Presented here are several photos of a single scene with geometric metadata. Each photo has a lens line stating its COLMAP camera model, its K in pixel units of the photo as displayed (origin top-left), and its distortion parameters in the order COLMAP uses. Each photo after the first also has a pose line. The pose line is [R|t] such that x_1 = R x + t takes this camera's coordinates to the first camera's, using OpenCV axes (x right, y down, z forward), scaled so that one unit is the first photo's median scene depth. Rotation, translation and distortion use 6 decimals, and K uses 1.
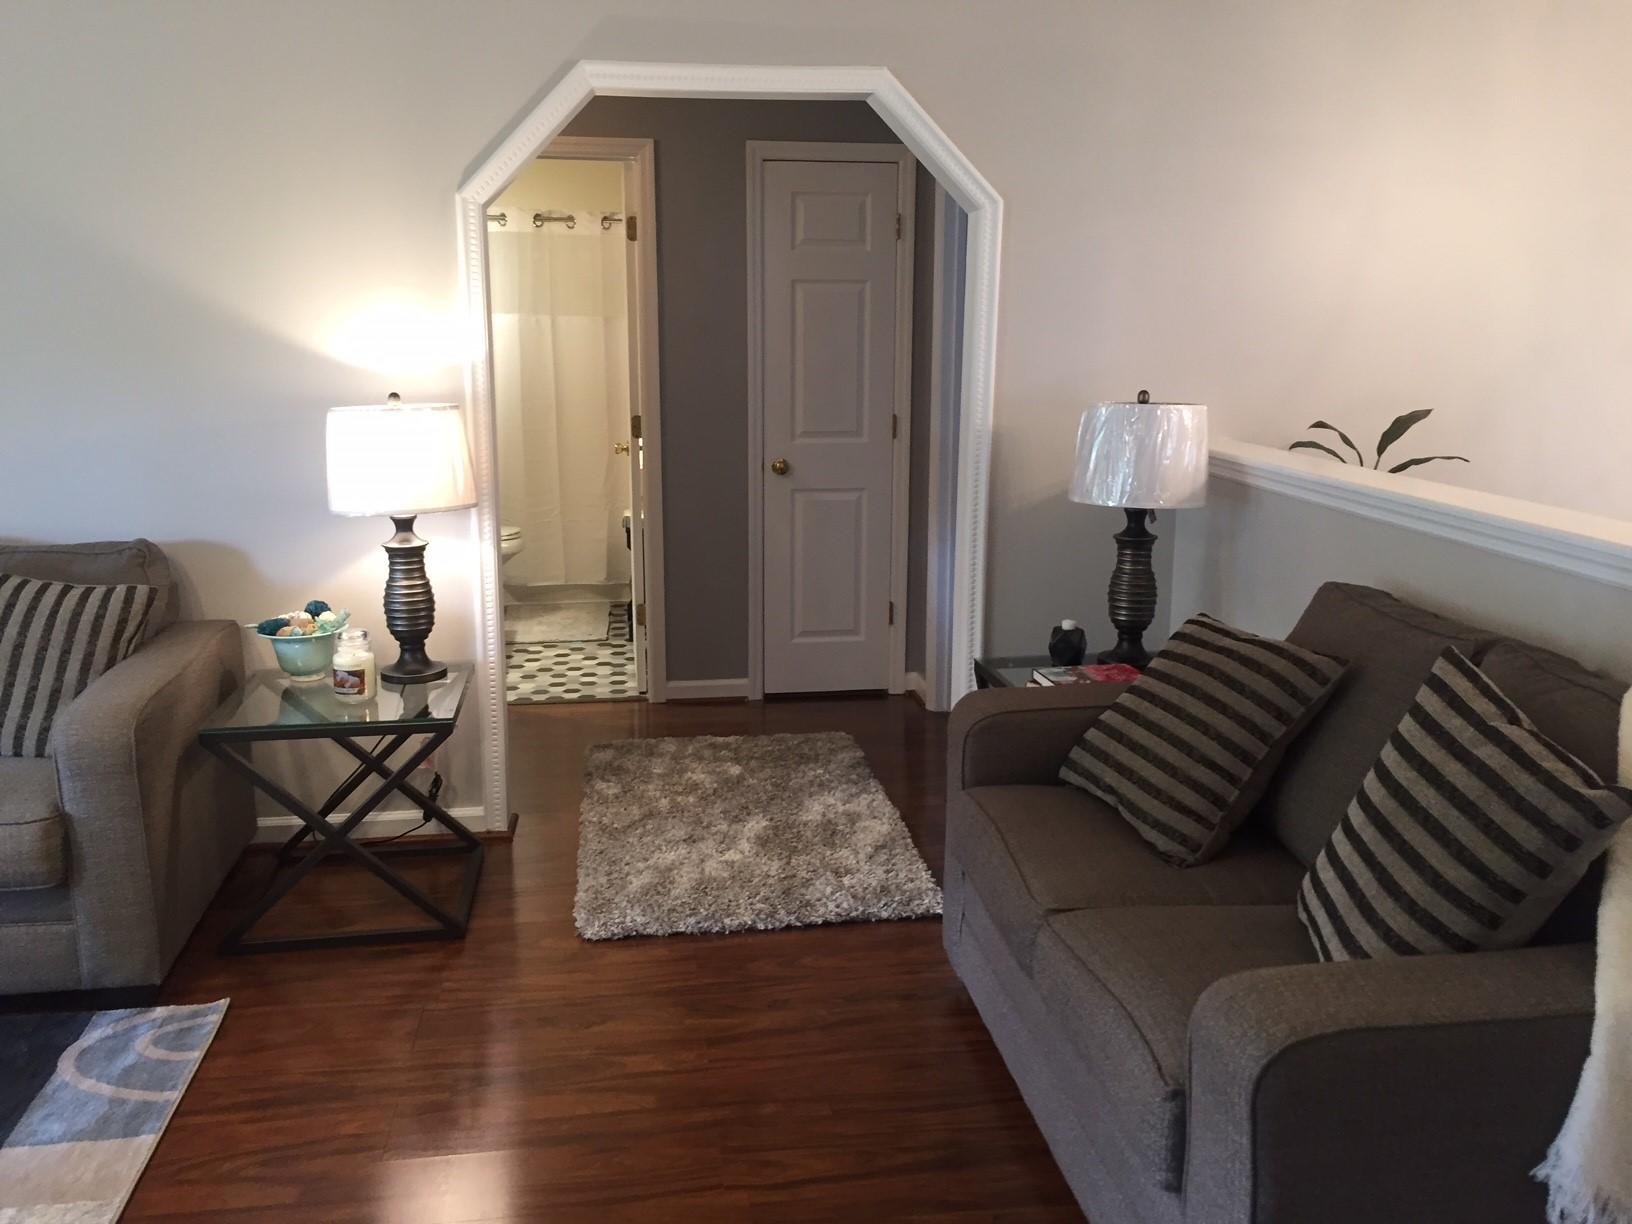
lens RADIAL K [[1394.1, 0, 798.2], [0, 1394.1, 606.4], [0, 0, 1]] dist [0.086549, -0.105244]
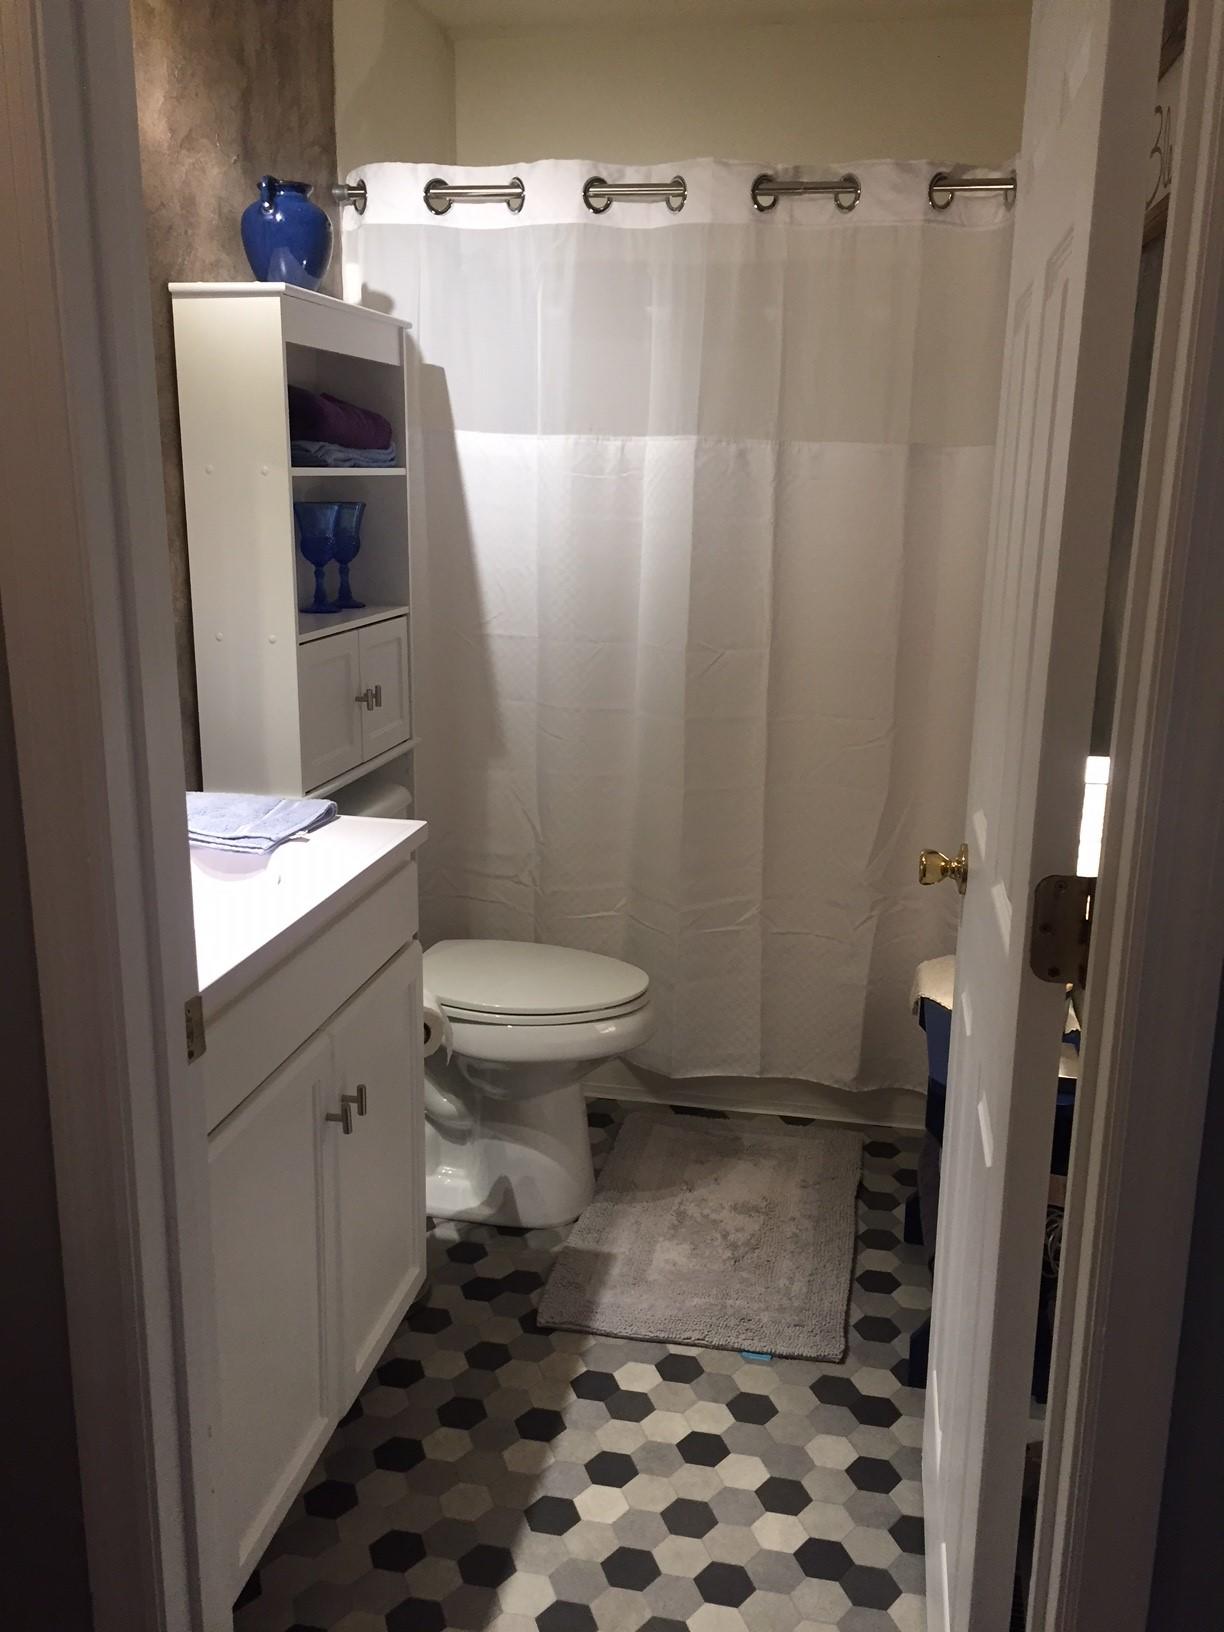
lens RADIAL K [[1394.1, 0, 609.9], [0, 1394.1, 810.6], [0, 0, 1]] dist [0.086549, -0.105244]
pose [[0.947467, 0.086752, -0.307863, -0.089771], [-0.078219, 0.996134, 0.039975, -0.115776], [0.310141, -0.013794, 0.950590, 0.609692]]
